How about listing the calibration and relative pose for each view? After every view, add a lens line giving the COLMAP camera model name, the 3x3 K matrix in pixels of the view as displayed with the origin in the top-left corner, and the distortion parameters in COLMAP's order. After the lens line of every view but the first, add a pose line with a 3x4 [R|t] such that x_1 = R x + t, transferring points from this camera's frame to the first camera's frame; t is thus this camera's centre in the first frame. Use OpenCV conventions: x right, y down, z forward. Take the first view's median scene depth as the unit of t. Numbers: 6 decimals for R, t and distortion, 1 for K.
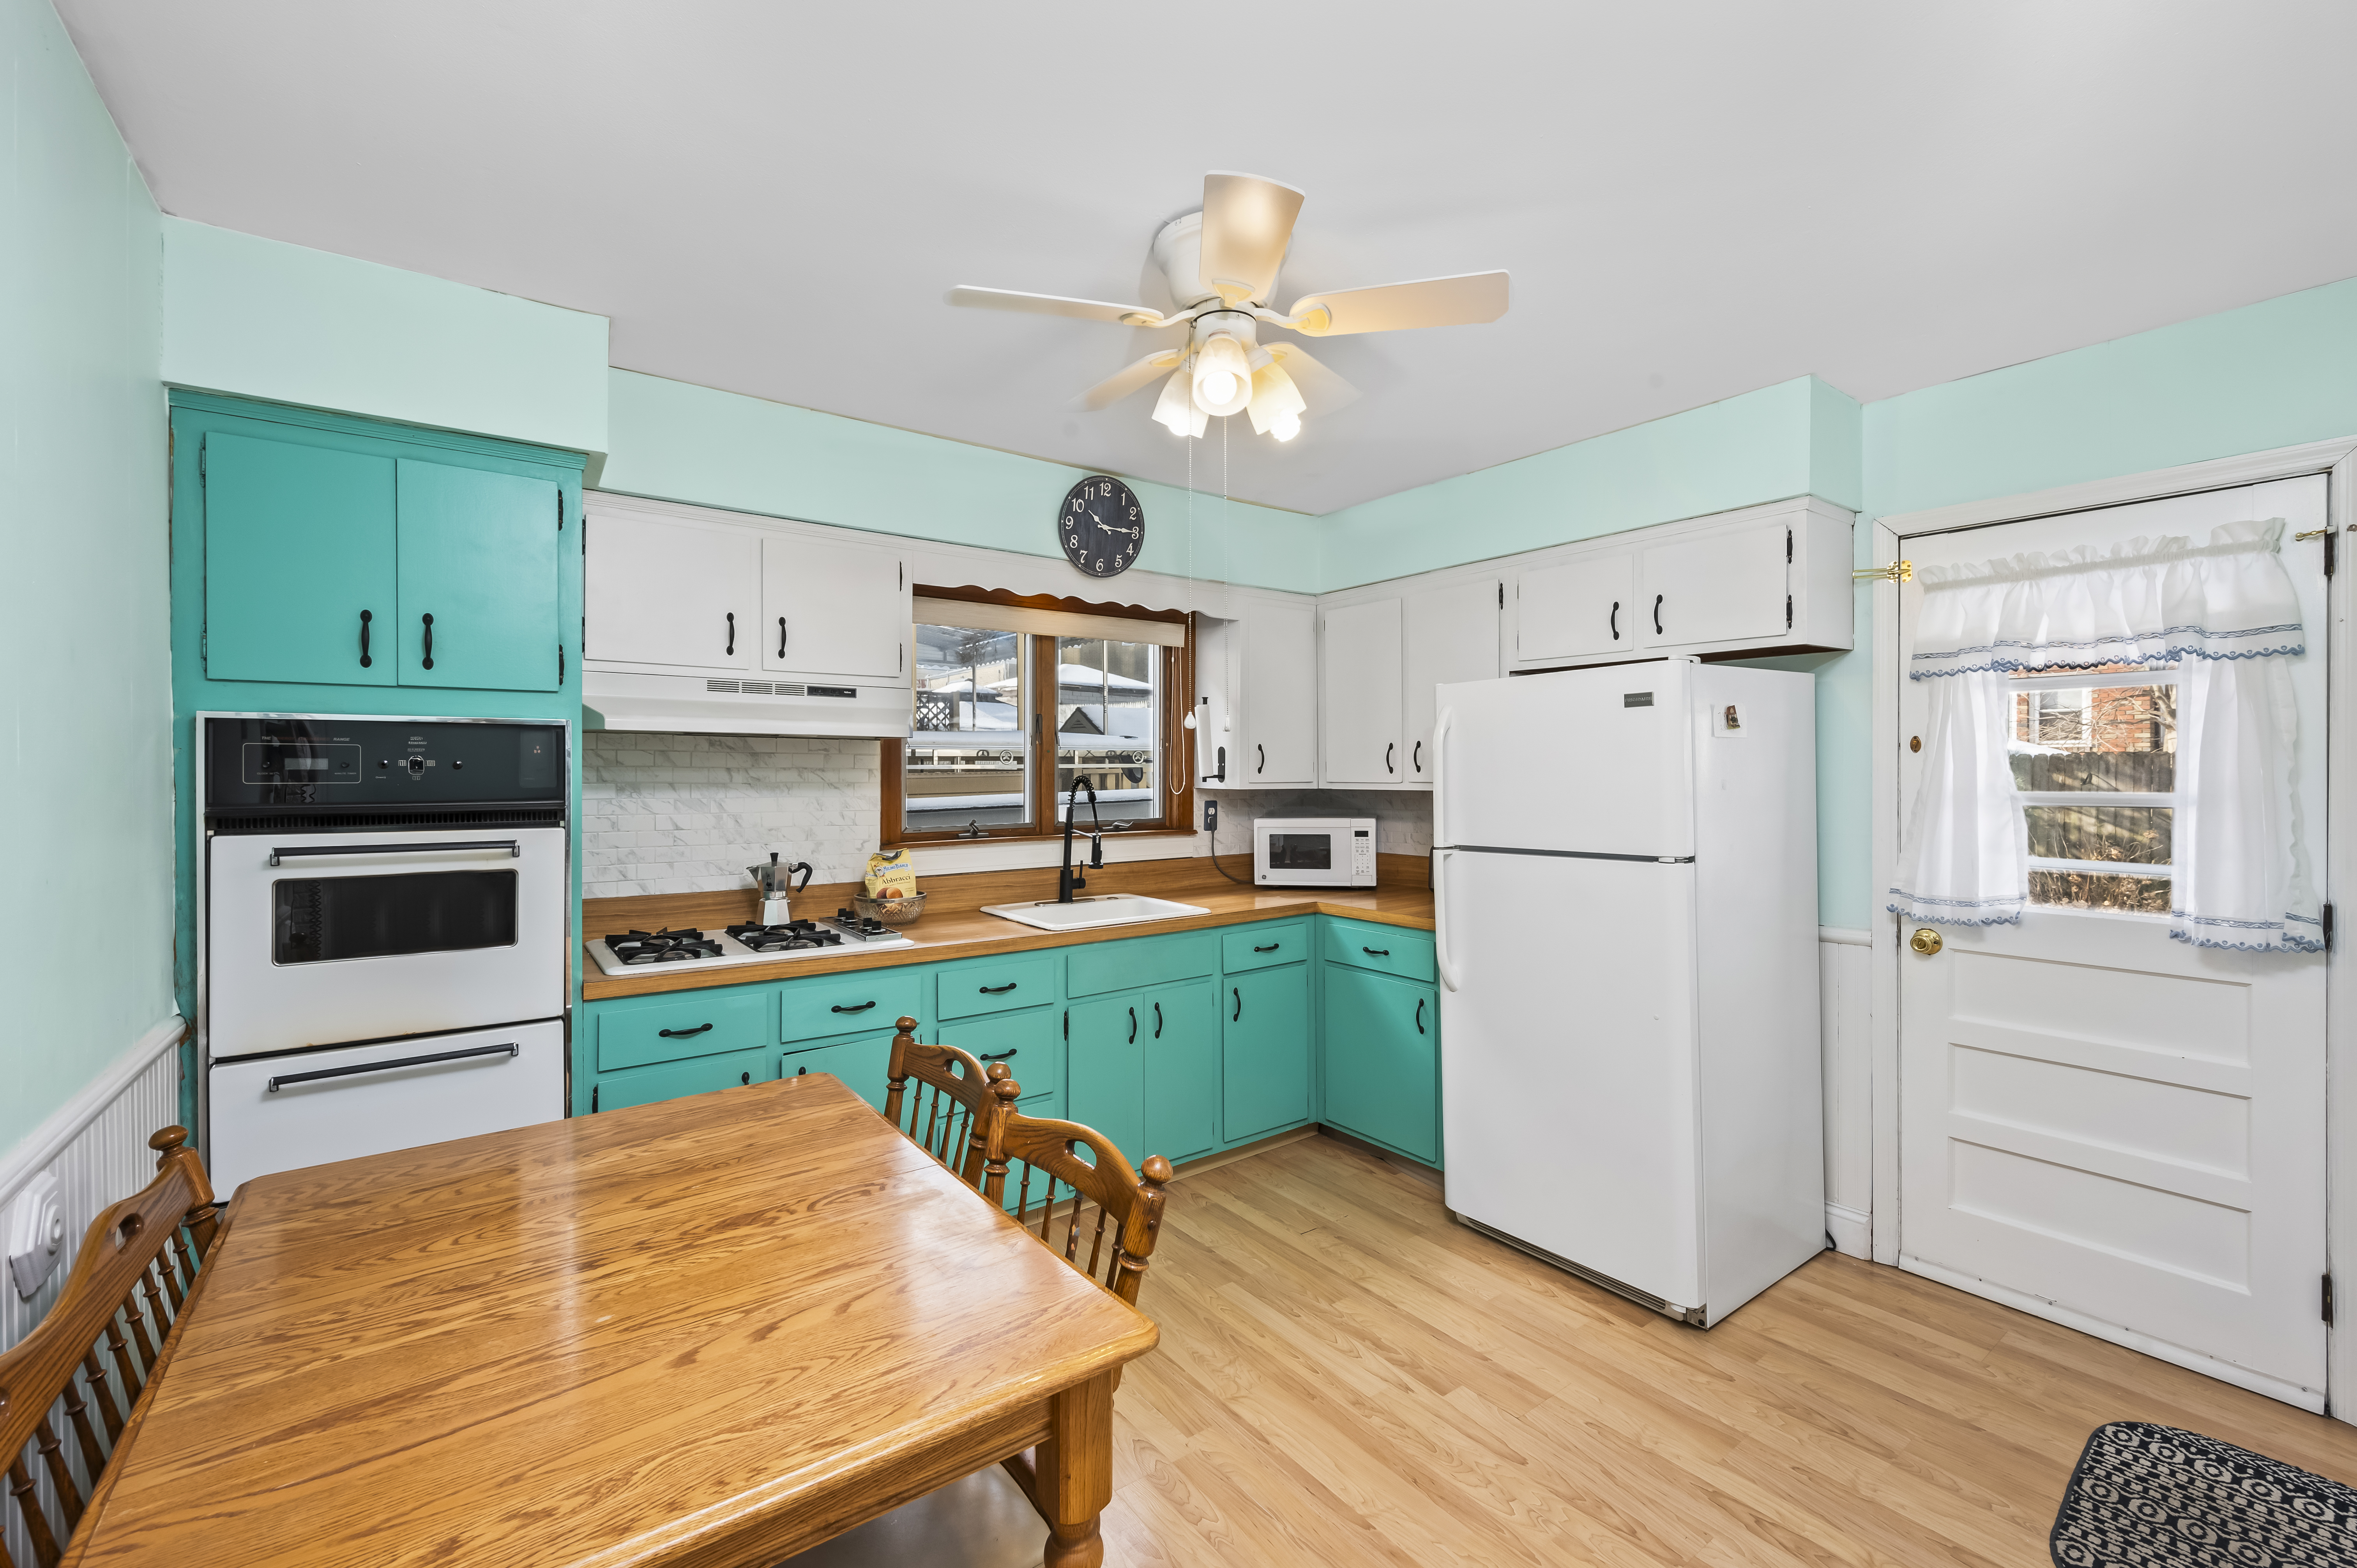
lens RADIAL K [[1017.2, 0, 1157.8], [0, 1017.2, 769.7], [0, 0, 1]] dist [-0.004305, 0.000352]
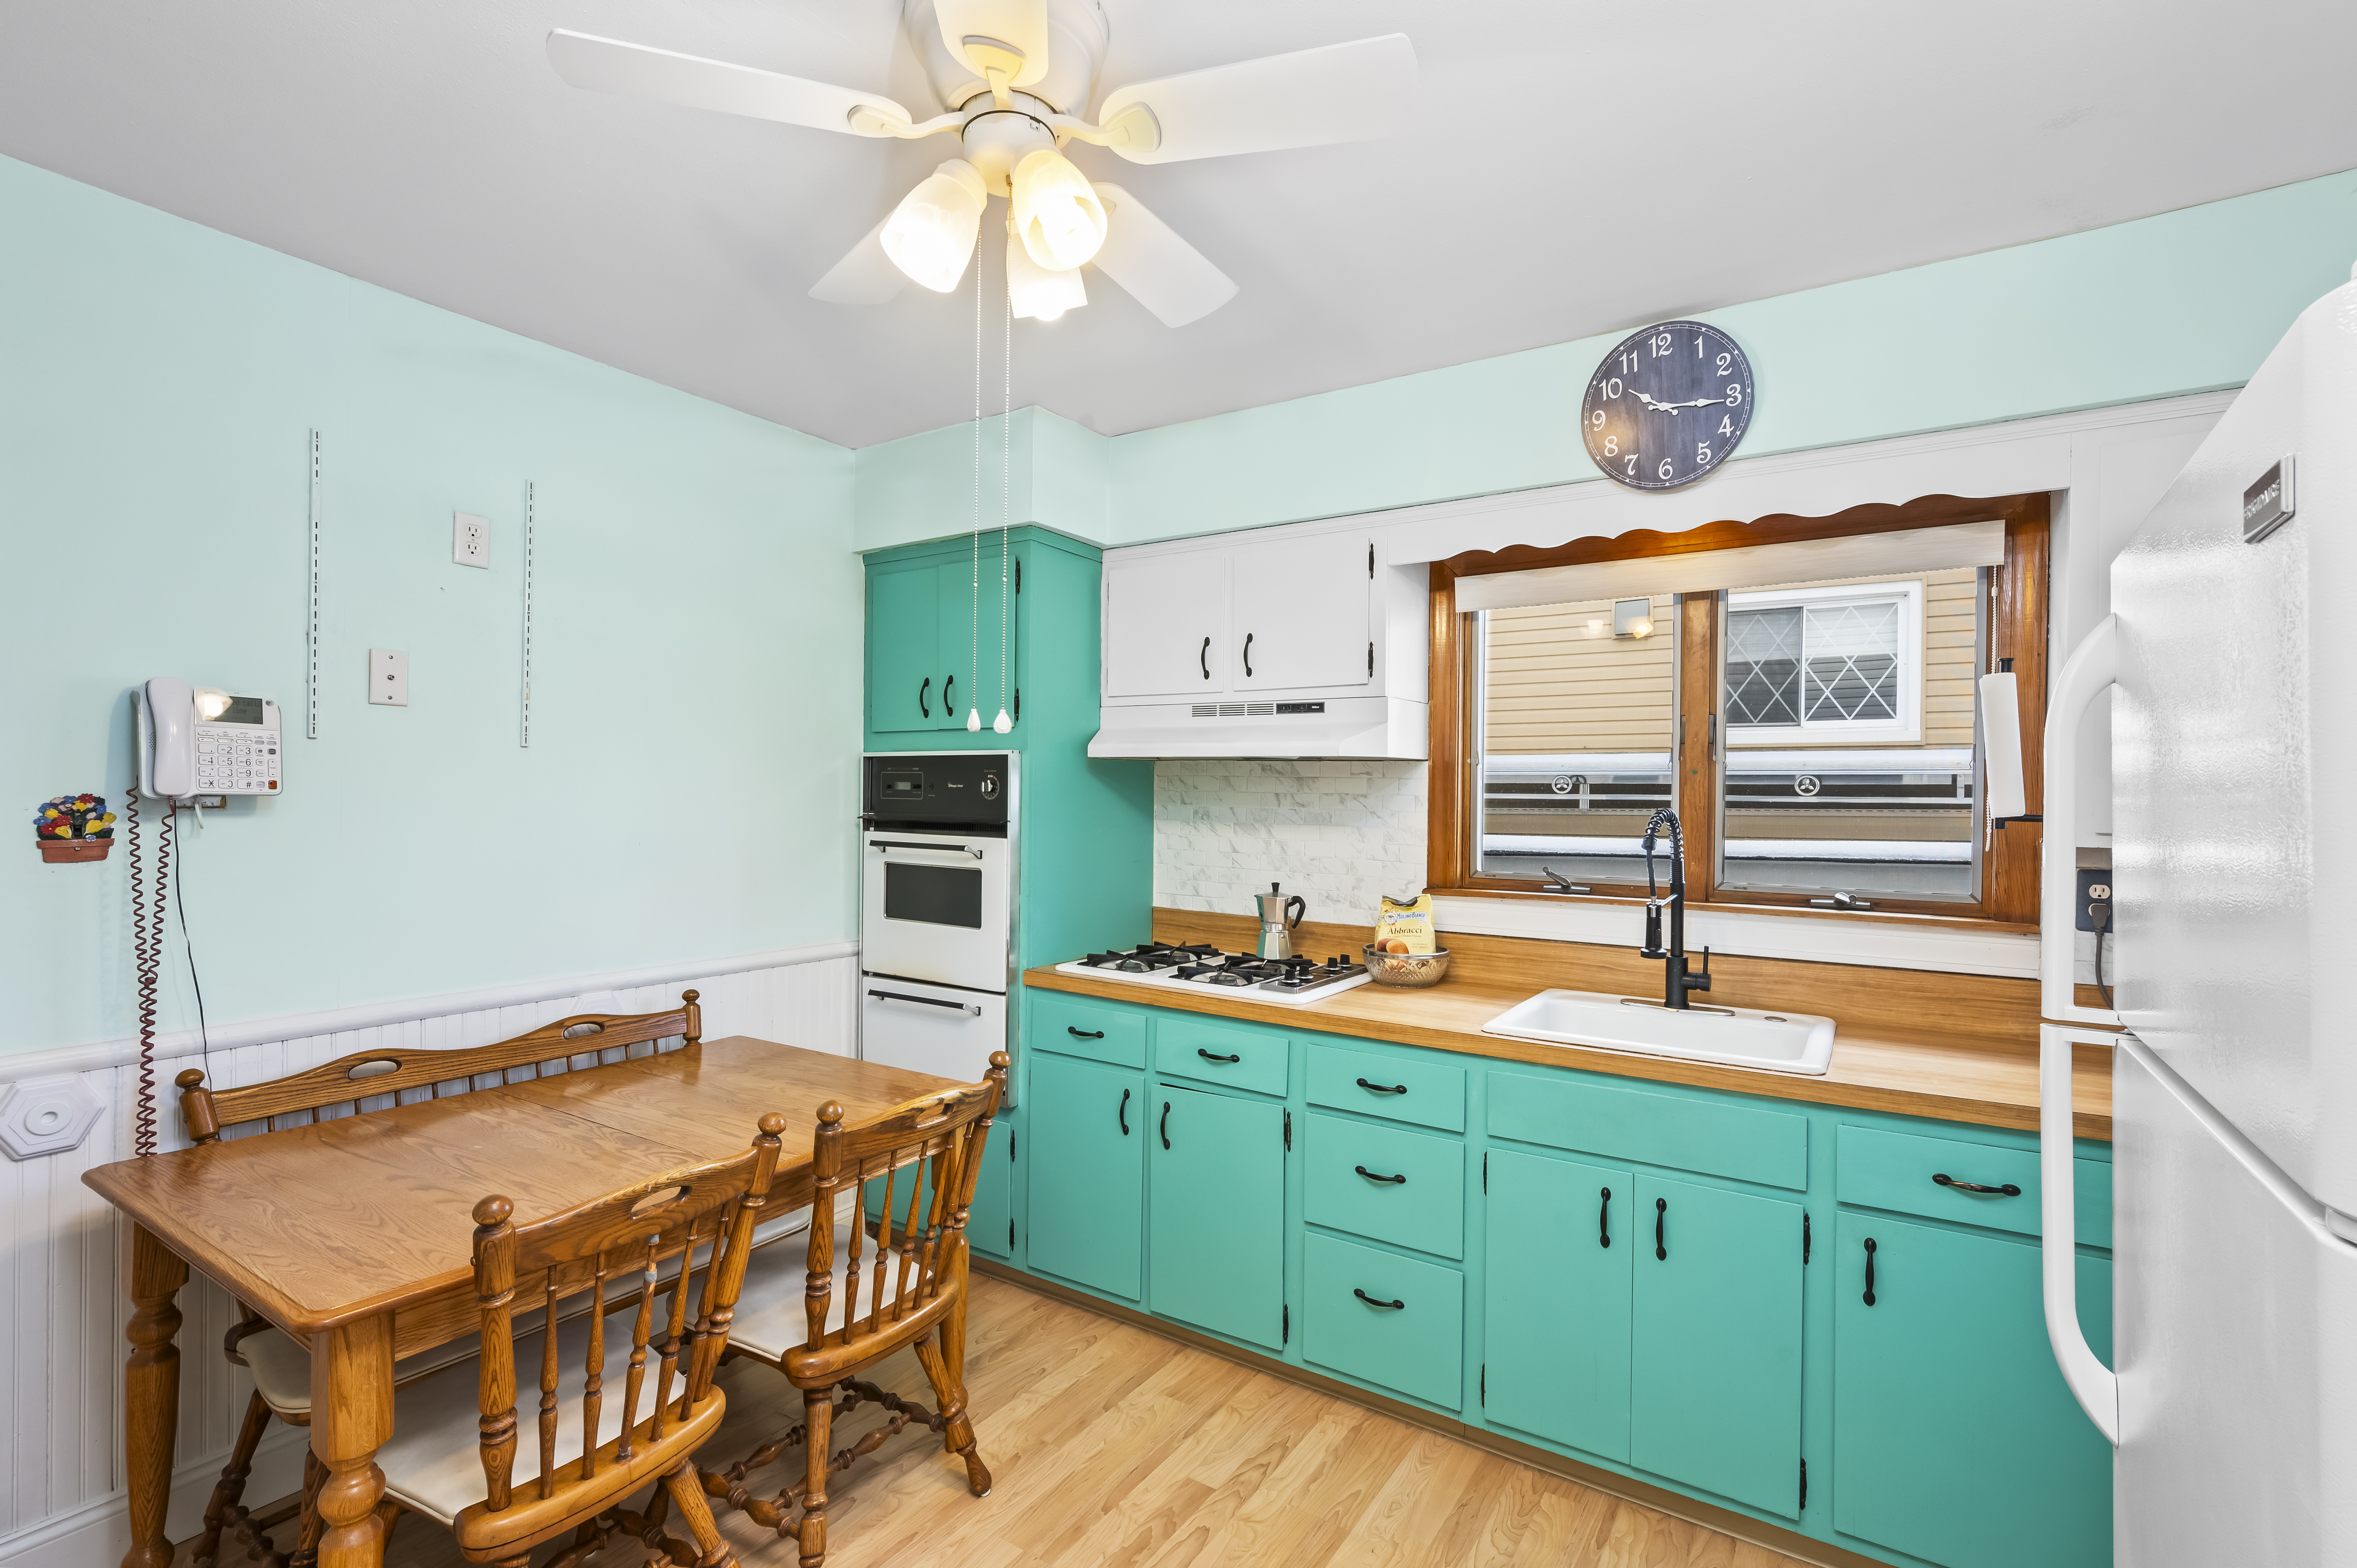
lens RADIAL K [[1063.8, 0, 1176.9], [0, 1063.8, 798.9], [0, 0, 1]] dist [0.001852, -0.000045]
pose [[0.341189, 0.008545, -0.939956, 0.516030], [-0.014026, 0.999894, 0.003998, 0.001214], [0.939890, 0.011820, 0.341272, 0.570664]]
